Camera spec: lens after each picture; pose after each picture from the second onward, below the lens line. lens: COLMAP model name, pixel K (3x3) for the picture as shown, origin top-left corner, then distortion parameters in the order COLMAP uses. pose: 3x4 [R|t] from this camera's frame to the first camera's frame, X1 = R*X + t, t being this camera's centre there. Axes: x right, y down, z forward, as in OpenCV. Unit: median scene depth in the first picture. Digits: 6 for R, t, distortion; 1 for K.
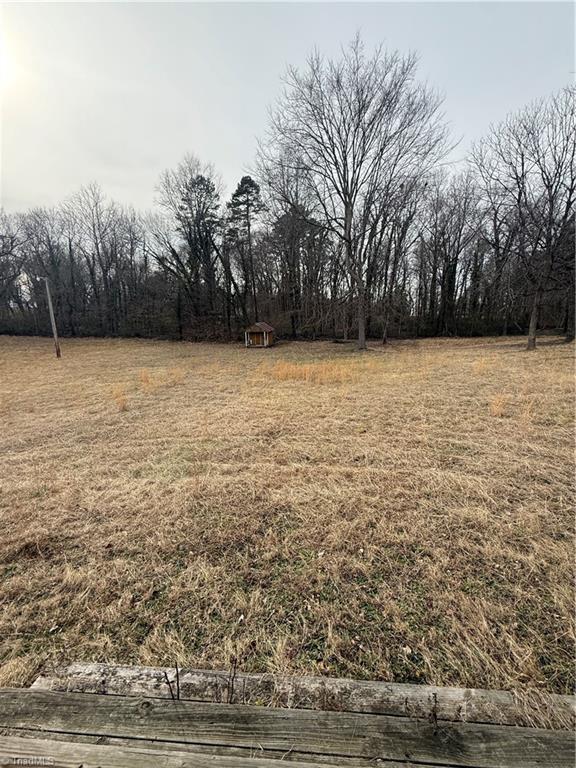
lens RADIAL K [[304.6, 0, 283.8], [0, 304.6, 383.3], [0, 0, 1]] dist [-0.000620, 0.000331]
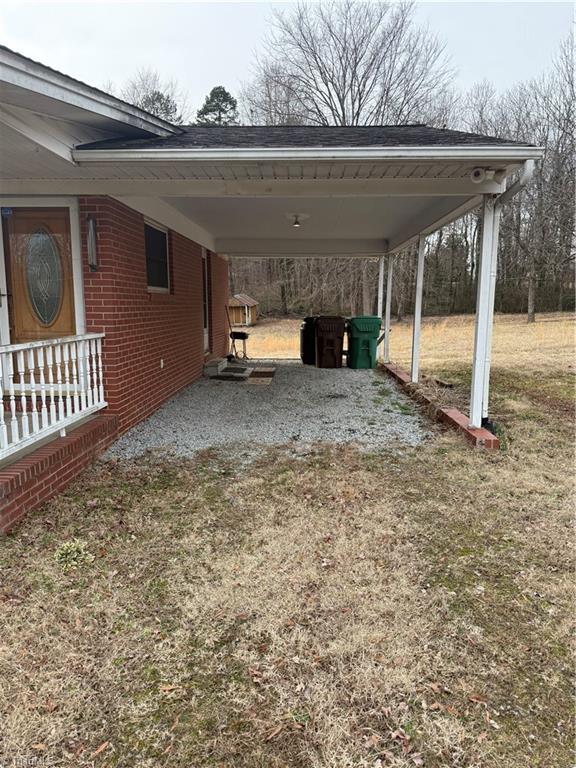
lens RADIAL K [[538.1, 0, 286.5], [0, 538.1, 390.2], [0, 0, 1]] dist [0.004001, -0.001949]
pose [[0.999637, 0.003267, 0.026758, 0.004942], [-0.002854, 0.999876, -0.015458, 0.049468], [-0.026806, 0.015376, 0.999522, -0.271233]]
